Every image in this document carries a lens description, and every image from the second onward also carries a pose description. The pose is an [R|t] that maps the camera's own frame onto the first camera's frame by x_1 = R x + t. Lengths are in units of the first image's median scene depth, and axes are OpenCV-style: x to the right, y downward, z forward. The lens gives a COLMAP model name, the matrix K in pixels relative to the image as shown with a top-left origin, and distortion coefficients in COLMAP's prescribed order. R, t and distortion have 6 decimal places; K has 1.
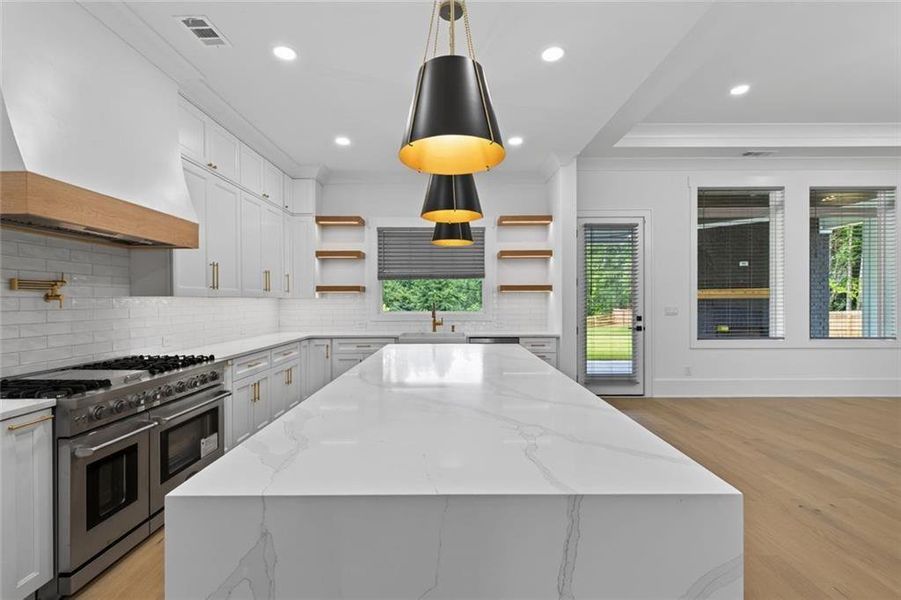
lens RADIAL K [[406.5, 0, 450.5], [0, 406.5, 300.0], [0, 0, 1]] dist [0.002881, 0.000150]
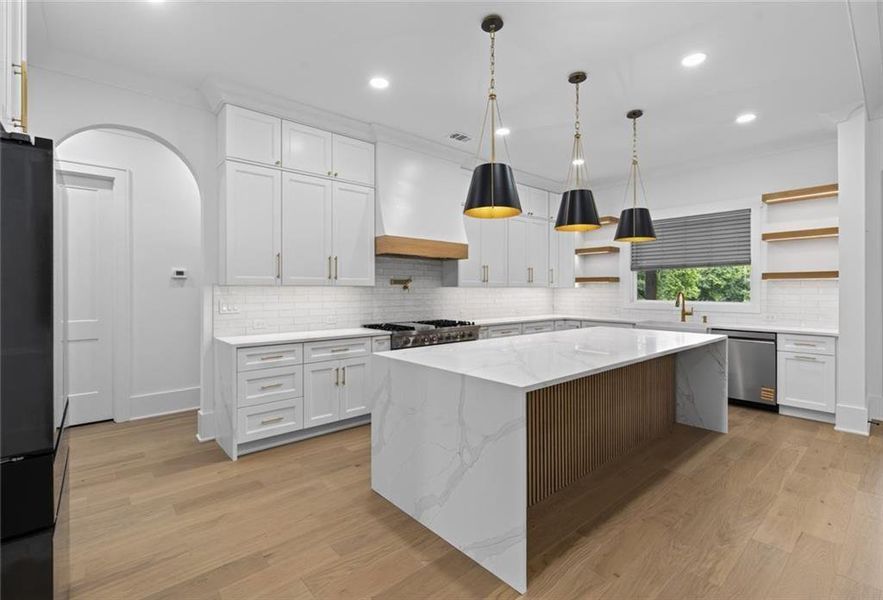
lens RADIAL K [[406.3, 0, 441.8], [0, 406.3, 289.6], [0, 0, 1]] dist [0.031315, -0.000029]
pose [[0.655205, 0.004250, -0.755439, 0.499258], [-0.001854, 0.999990, 0.004018, -0.004053], [0.755449, -0.001232, 0.655206, -0.162255]]
